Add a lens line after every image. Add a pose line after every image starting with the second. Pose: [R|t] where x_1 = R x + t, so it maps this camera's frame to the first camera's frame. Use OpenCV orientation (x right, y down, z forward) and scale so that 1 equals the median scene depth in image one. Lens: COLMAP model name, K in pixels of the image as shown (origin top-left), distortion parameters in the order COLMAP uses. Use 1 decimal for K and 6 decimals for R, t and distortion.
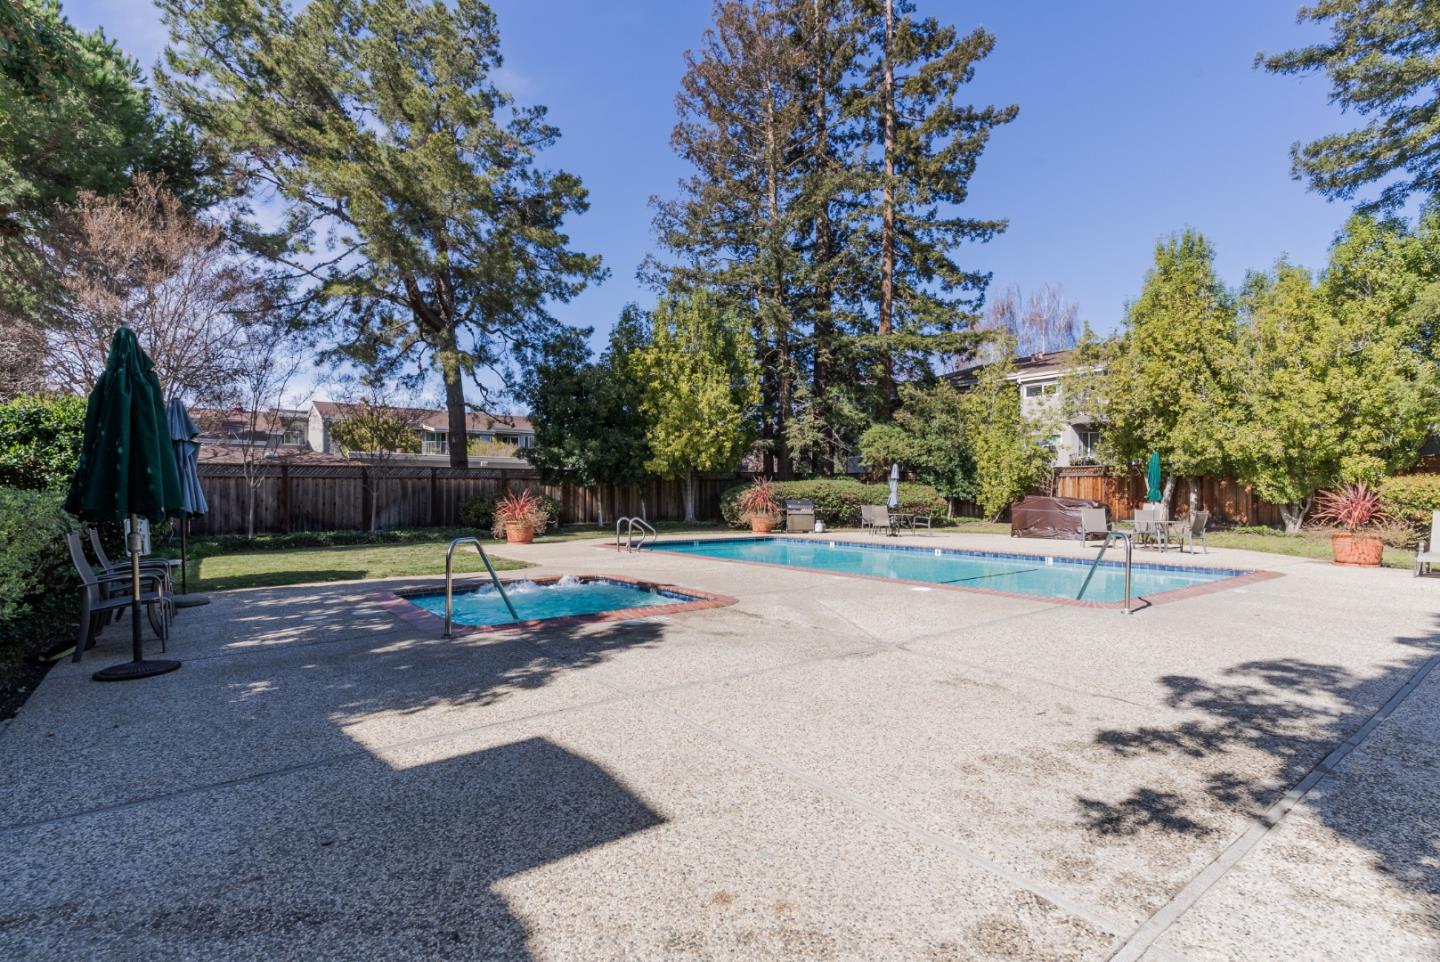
lens RADIAL K [[690.0, 0, 720.4], [0, 690.0, 486.9], [0, 0, 1]] dist [0.002246, 0.000235]
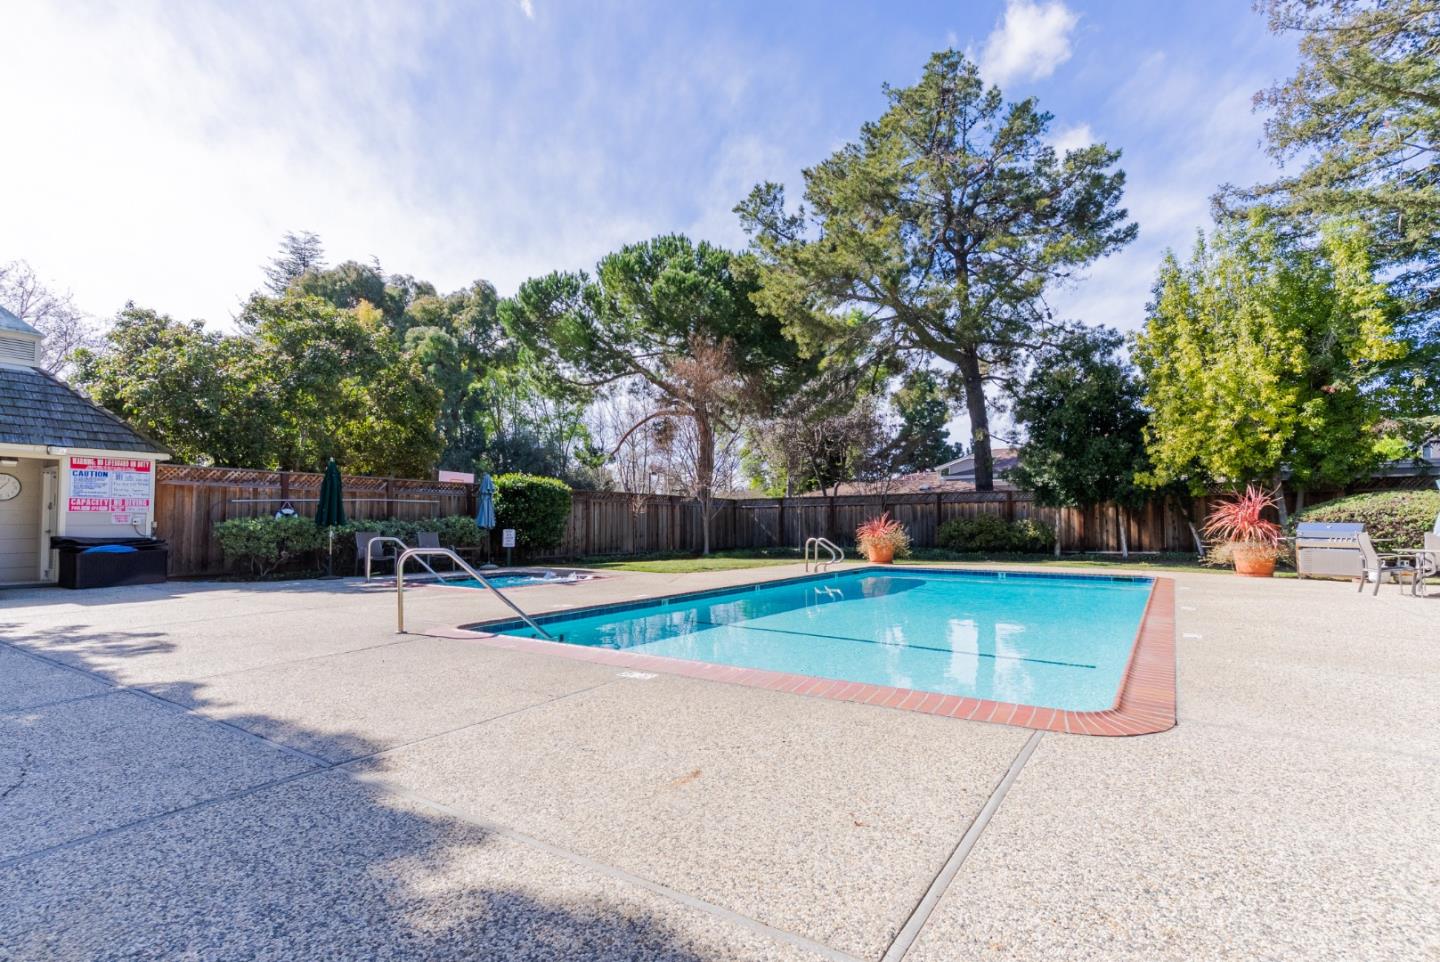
lens RADIAL K [[690.0, 0, 720.4], [0, 690.0, 486.9], [0, 0, 1]] dist [0.002246, 0.000235]
pose [[0.284186, -0.052064, -0.957354, 0.547352], [0.025467, 0.998582, -0.046746, 0.001988], [0.958431, -0.011096, 0.285109, 0.329891]]
